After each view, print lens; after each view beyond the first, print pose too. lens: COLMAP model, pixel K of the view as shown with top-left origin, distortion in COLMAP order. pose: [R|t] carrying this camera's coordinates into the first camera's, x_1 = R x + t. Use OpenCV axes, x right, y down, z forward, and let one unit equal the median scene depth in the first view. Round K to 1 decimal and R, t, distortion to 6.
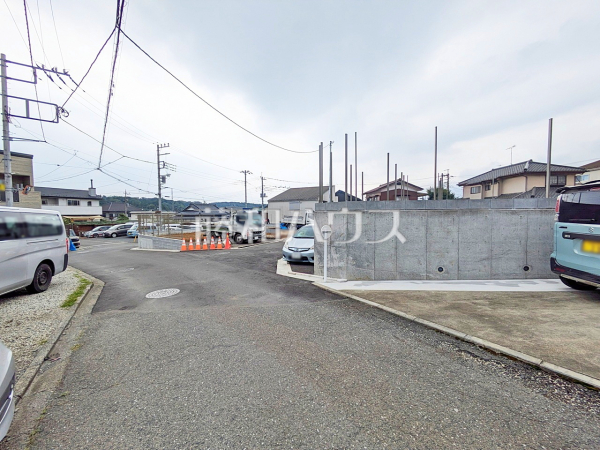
lens RADIAL K [[236.8, 0, 299.2], [0, 236.8, 225.3], [0, 0, 1]] dist [0.001042, 0.001419]
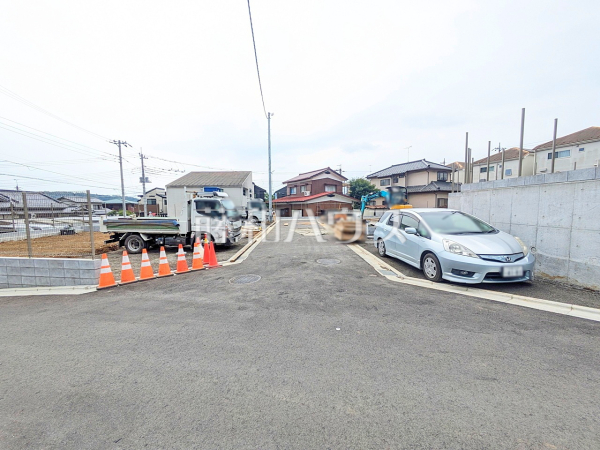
lens RADIAL K [[236.8, 0, 297.9], [0, 236.8, 223.9], [0, 0, 1]] dist [0.001042, 0.001419]
pose [[0.869780, -0.041459, 0.491695, -0.191891], [0.030673, 0.999080, 0.029982, 0.001637], [-0.492485, -0.010996, 0.870251, 0.242899]]
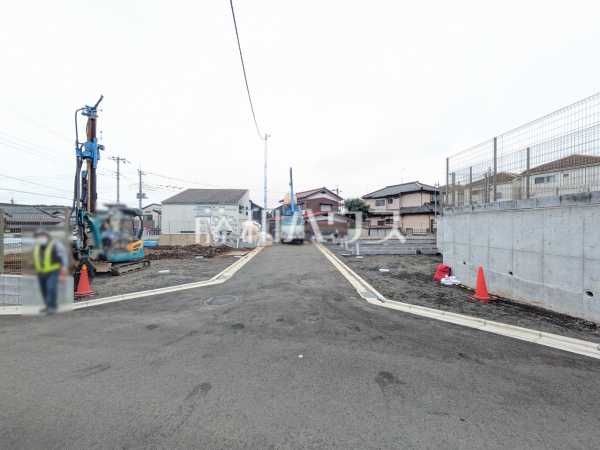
lens RADIAL K [[236.8, 0, 301.1], [0, 236.8, 222.6], [0, 0, 1]] dist [0.001042, 0.001419]
pose [[0.861493, 0.014040, 0.507575, -0.177725], [0.013873, 0.998594, -0.051170, -0.000206], [-0.507579, 0.051124, 0.860087, 0.233875]]
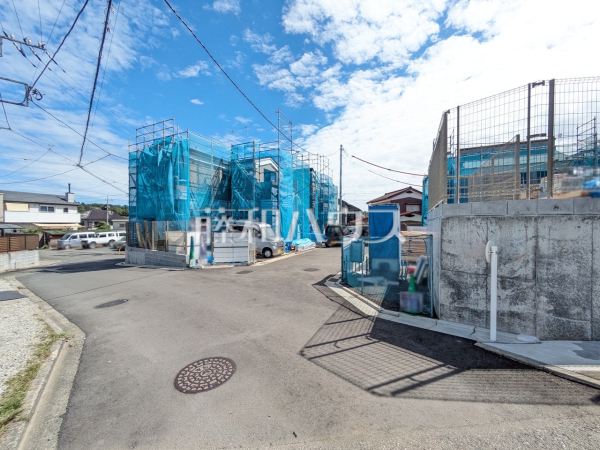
lens RADIAL K [[236.8, 0, 299.2], [0, 236.8, 225.9], [0, 0, 1]] dist [0.001042, 0.001419]
pose [[0.998569, 0.005003, 0.053242, -0.077818], [-0.003012, 0.999296, -0.037409, -0.002616], [-0.053392, 0.037195, 0.997881, 0.090287]]
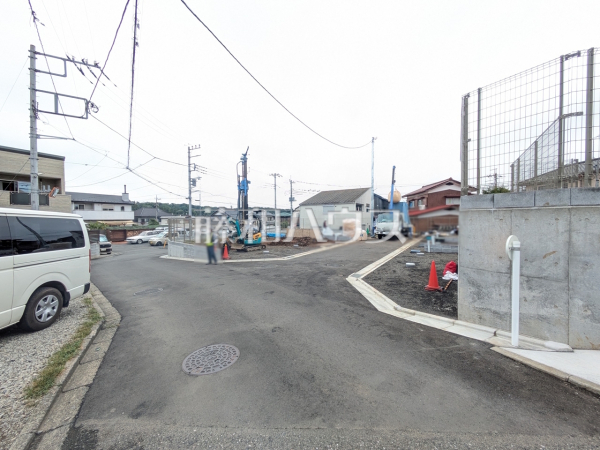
lens RADIAL K [[236.8, 0, 302.1], [0, 236.8, 223.7], [0, 0, 1]] dist [0.001042, 0.001419]
pose [[0.996735, -0.000476, -0.080739, -0.062291], [-0.001744, 0.999623, -0.027415, -0.002159], [0.080722, 0.027466, 0.996358, 0.089256]]
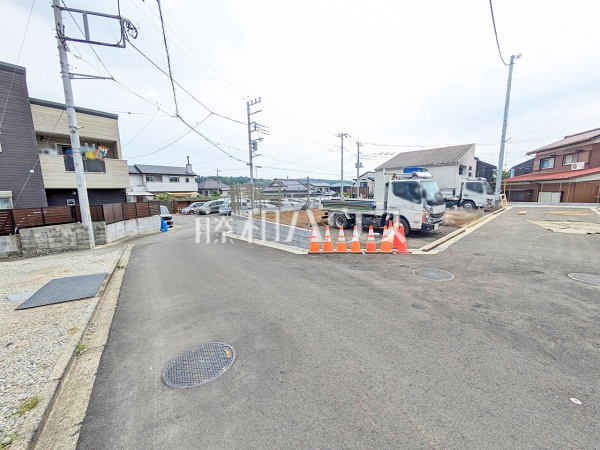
lens RADIAL K [[236.8, 0, 298.5], [0, 236.8, 224.1], [0, 0, 1]] dist [0.001042, 0.001419]
pose [[0.952708, 0.029896, -0.302414, -0.175828], [-0.001756, 0.995674, 0.092899, 0.001375], [0.303884, -0.087975, 0.948639, 0.250286]]
